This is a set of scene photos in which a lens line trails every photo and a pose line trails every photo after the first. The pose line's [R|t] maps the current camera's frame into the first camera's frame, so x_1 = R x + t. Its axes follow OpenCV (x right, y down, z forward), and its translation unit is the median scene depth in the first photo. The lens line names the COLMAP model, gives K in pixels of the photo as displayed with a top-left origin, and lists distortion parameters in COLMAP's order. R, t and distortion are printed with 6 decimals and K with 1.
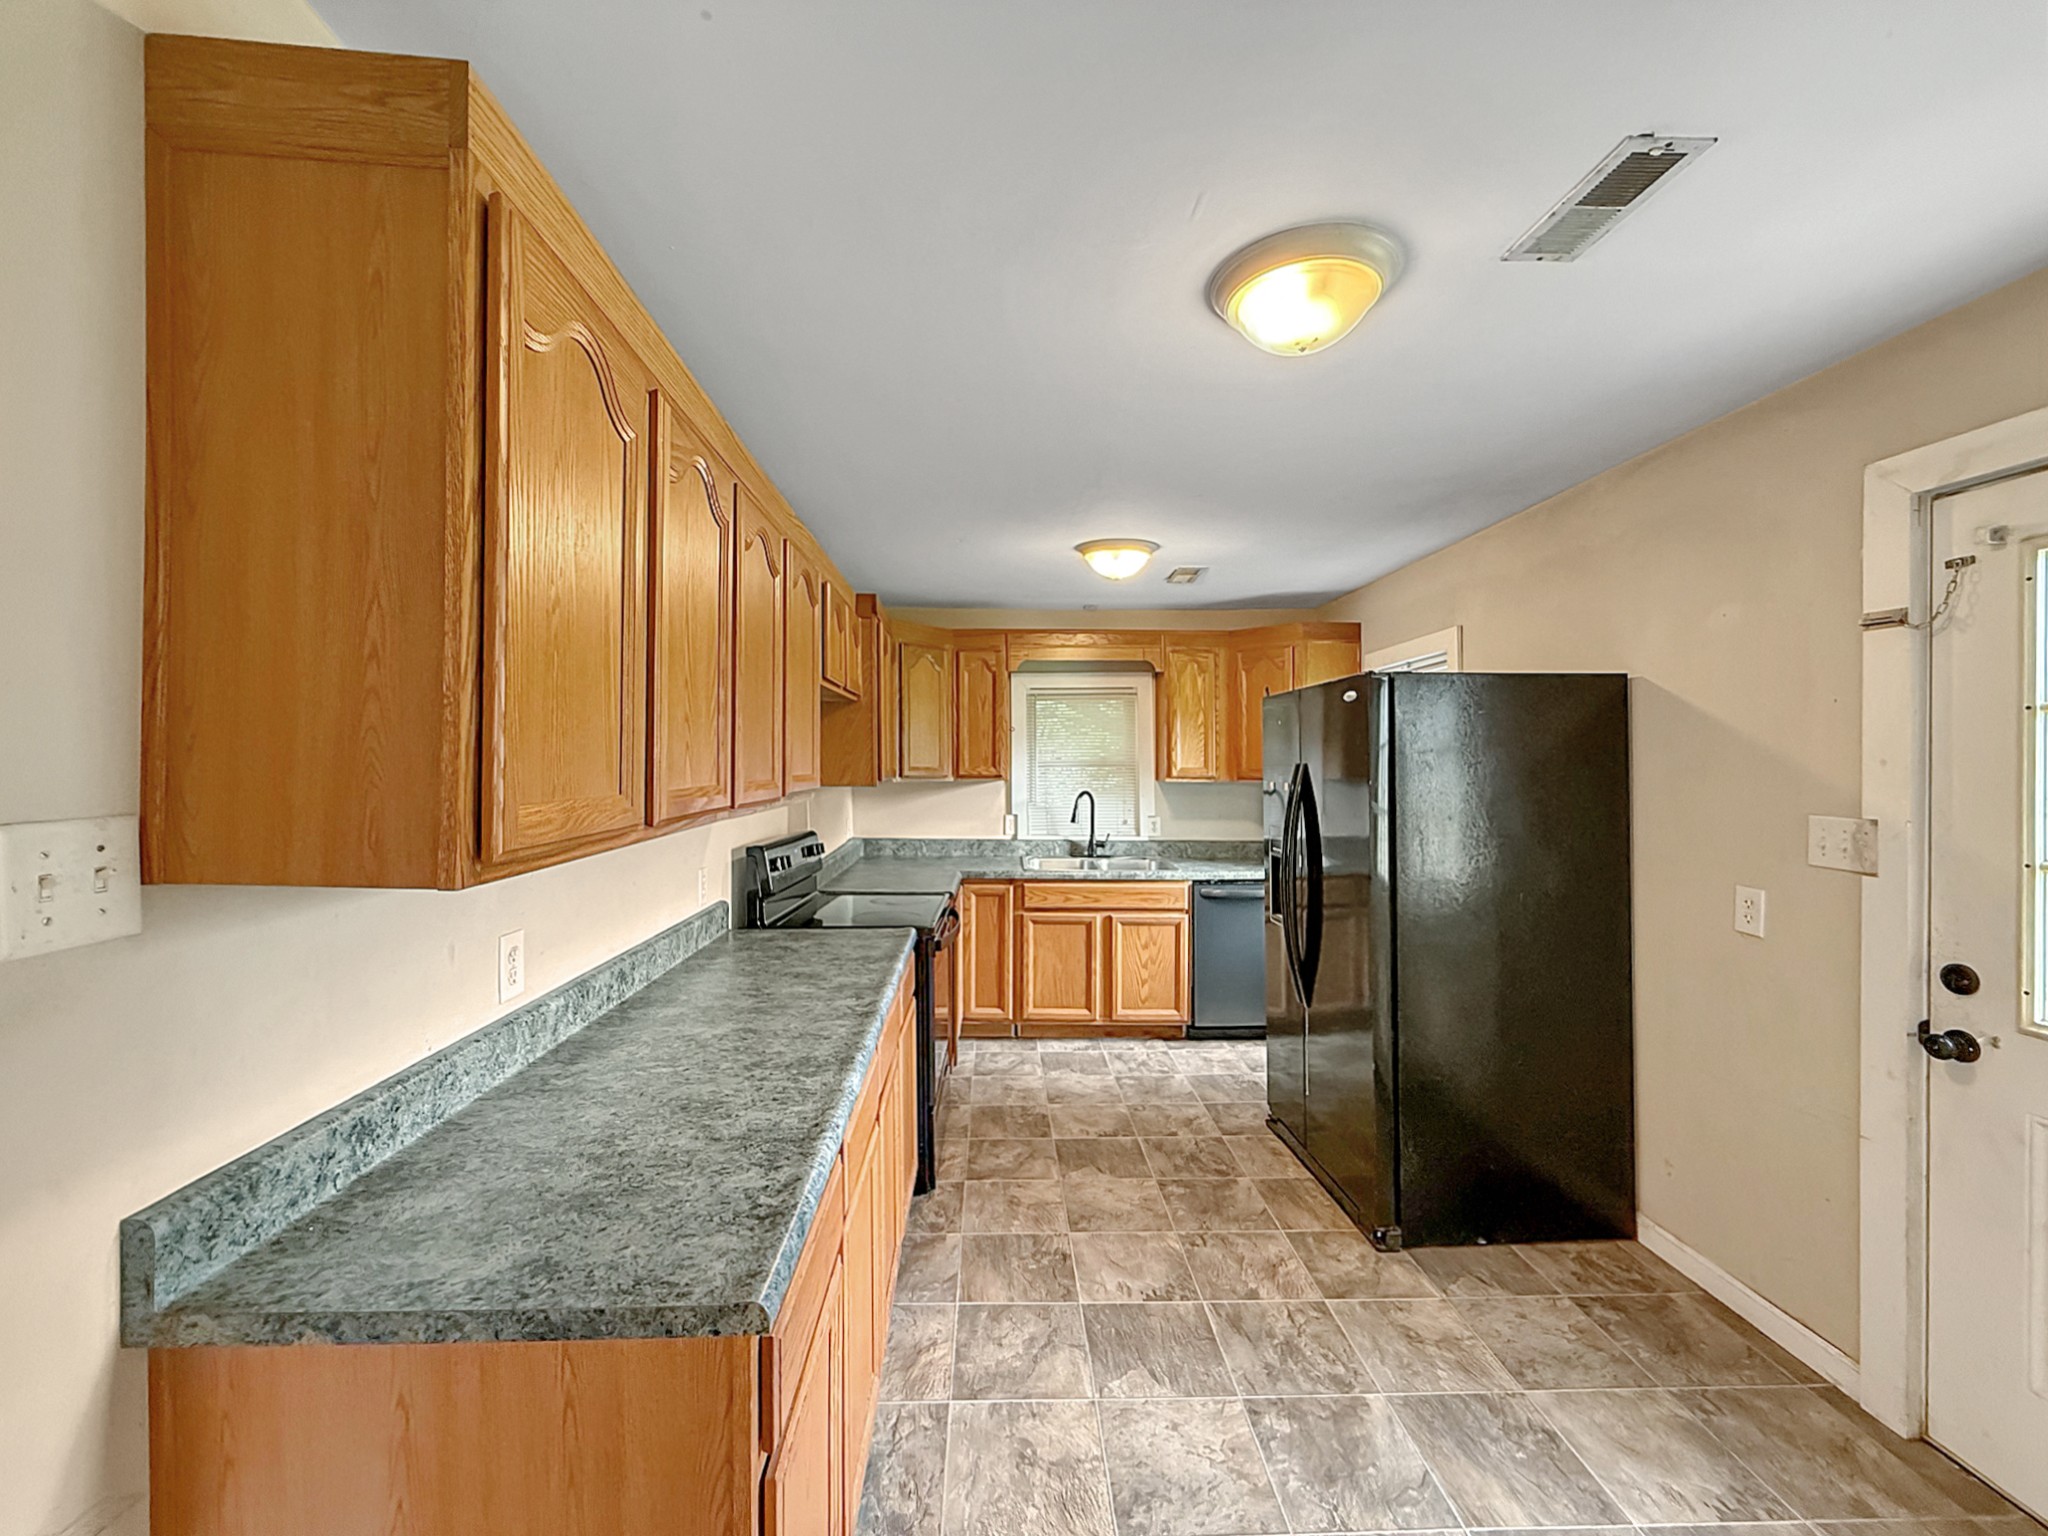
lens RADIAL K [[812.2, 0, 1019.7], [0, 812.2, 762.1], [0, 0, 1]] dist [-0.000969, -0.000102]
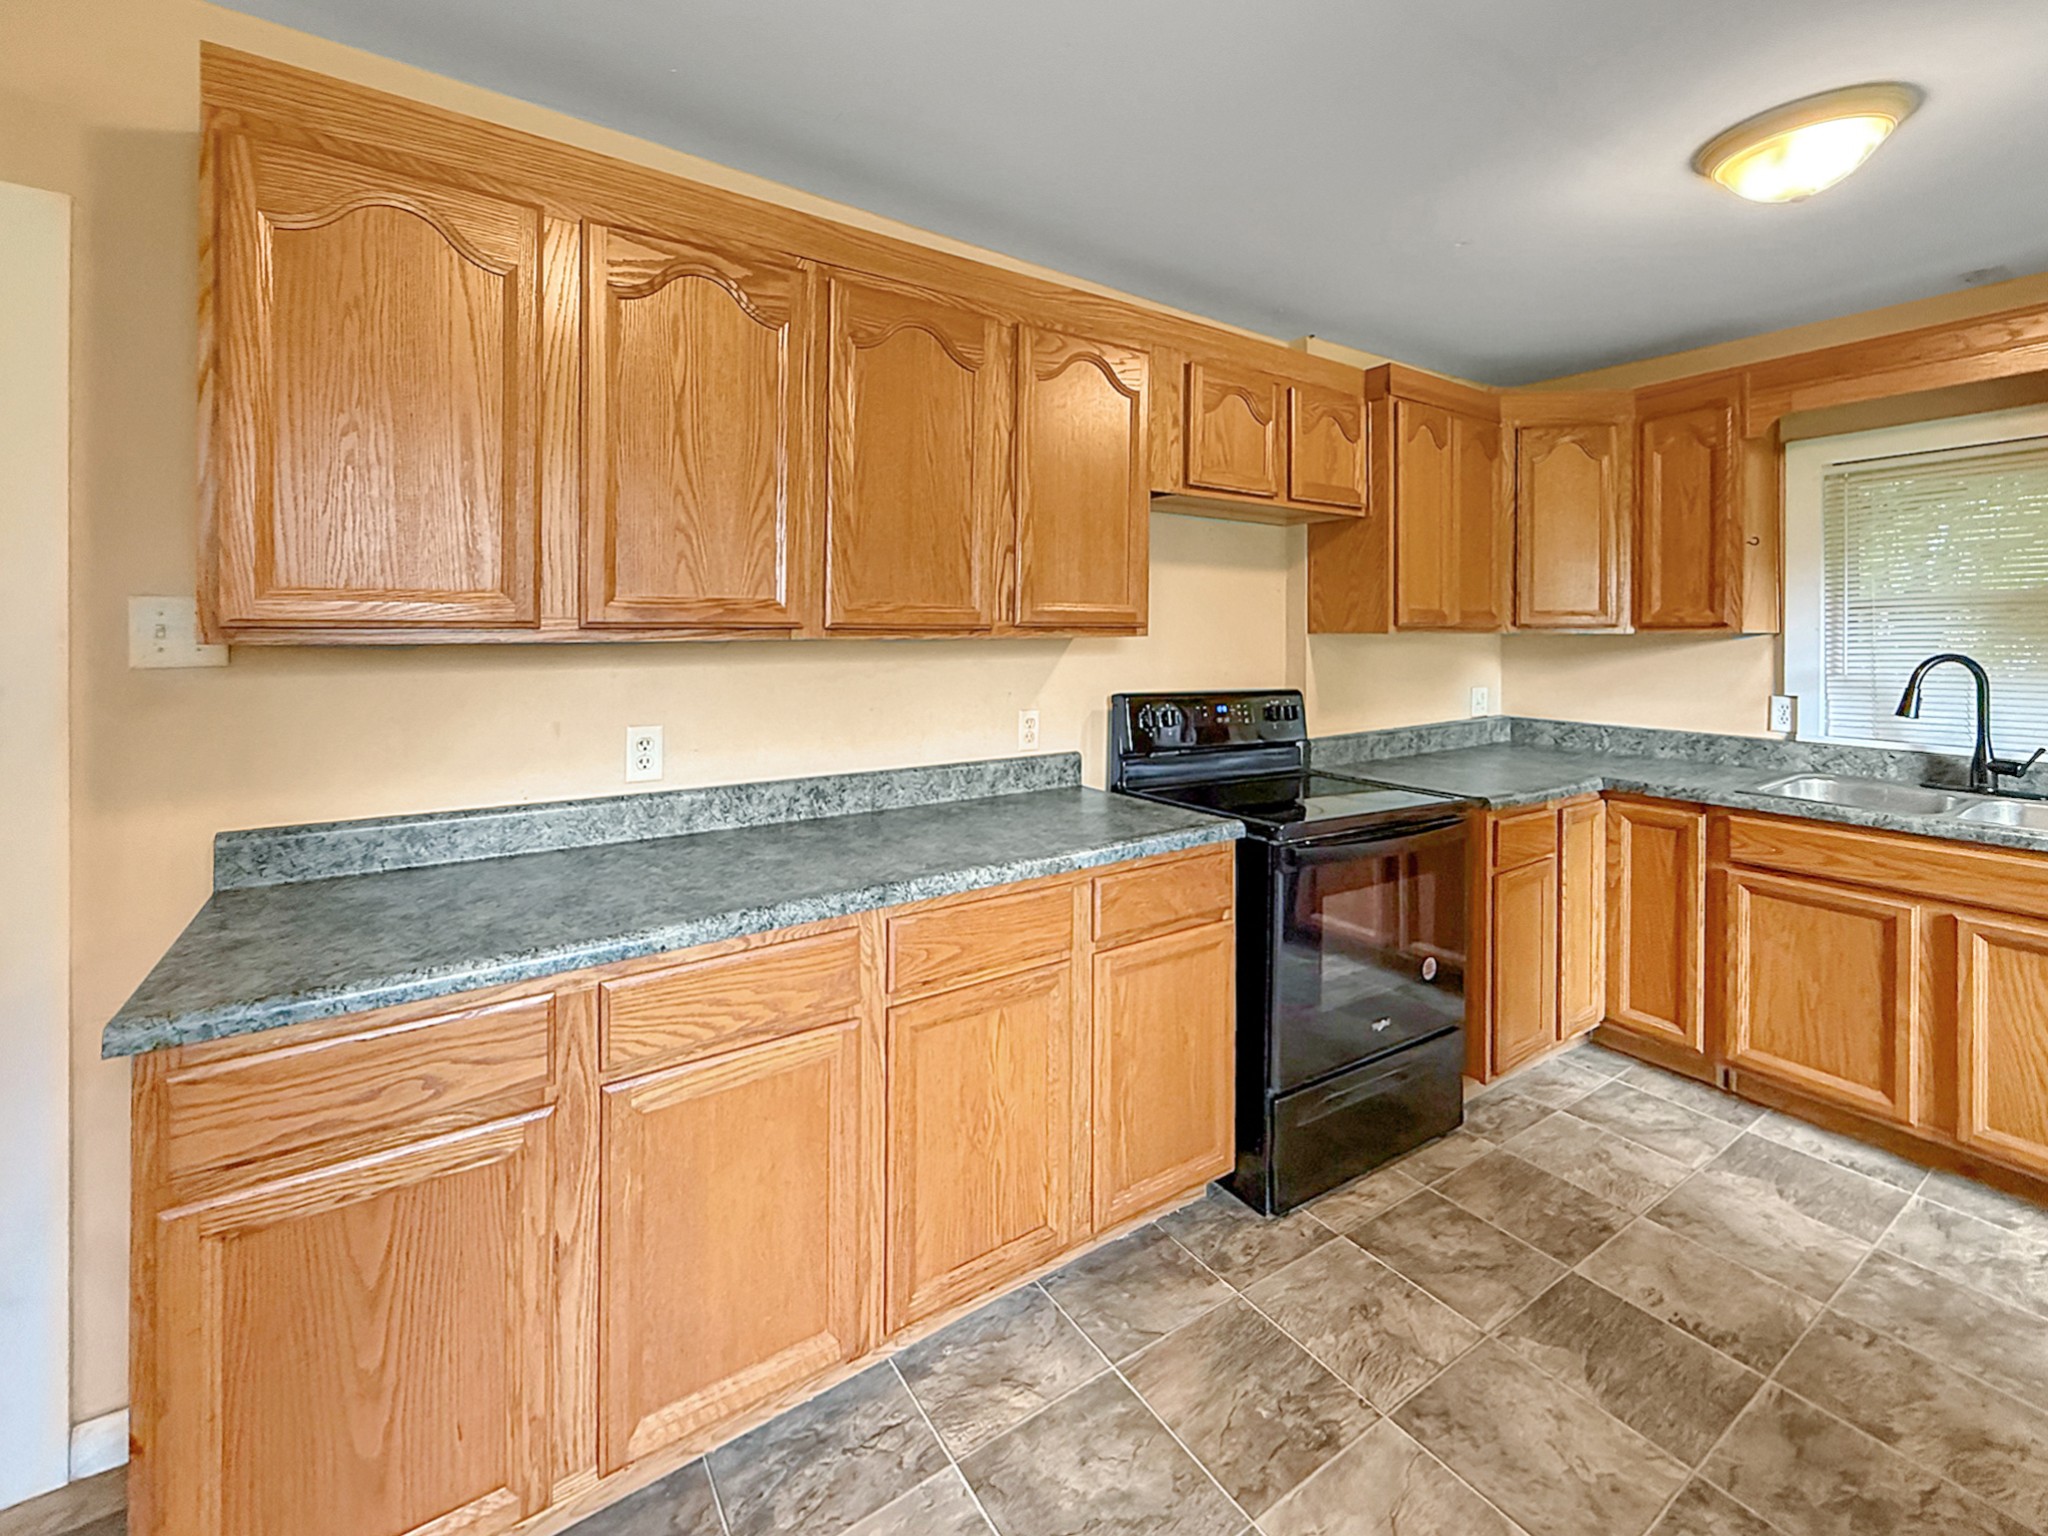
lens RADIAL K [[872.9, 0, 1027.3], [0, 872.9, 634.6], [0, 0, 1]] dist [-0.000782, -0.000017]
pose [[0.528658, -0.003468, -0.848828, 0.343112], [-0.000743, 0.999989, -0.004549, 0.039457], [0.848835, 0.003036, 0.528650, 0.374075]]
